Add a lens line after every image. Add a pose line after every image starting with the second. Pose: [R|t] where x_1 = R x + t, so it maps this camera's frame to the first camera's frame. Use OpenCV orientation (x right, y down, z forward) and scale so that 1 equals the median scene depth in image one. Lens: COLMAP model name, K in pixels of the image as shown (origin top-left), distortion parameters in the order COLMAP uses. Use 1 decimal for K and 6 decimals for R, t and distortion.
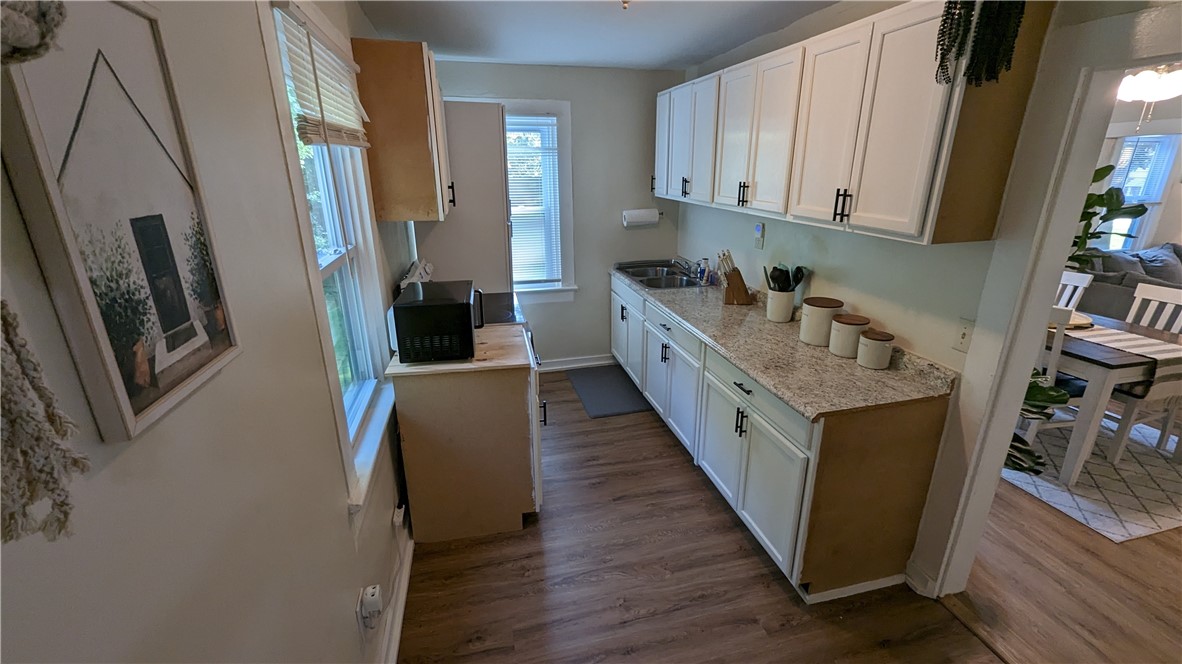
lens RADIAL K [[488.0, 0, 594.3], [0, 488.0, 332.3], [0, 0, 1]] dist [0.000909, -0.000810]
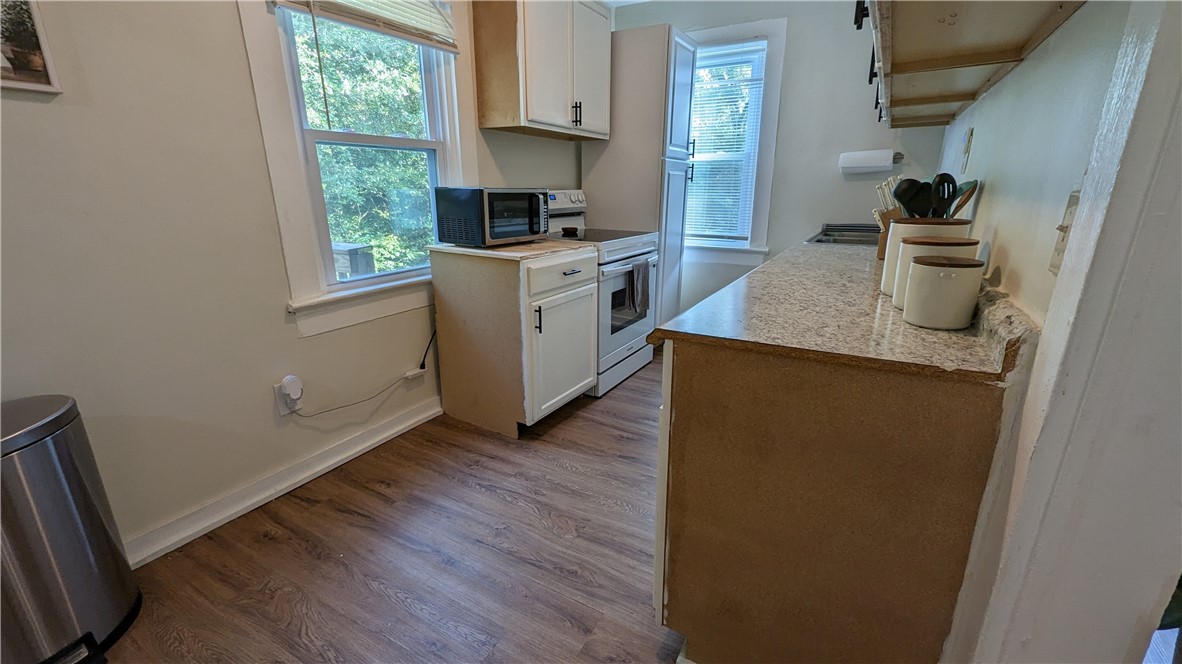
lens RADIAL K [[488.0, 0, 596.6], [0, 488.0, 331.9], [0, 0, 1]] dist [0.000909, -0.000810]
pose [[0.724530, 0.200685, -0.659380, 0.621143], [-0.220128, 0.973945, 0.054546, 0.118495], [0.653146, 0.105628, 0.749829, 0.385667]]
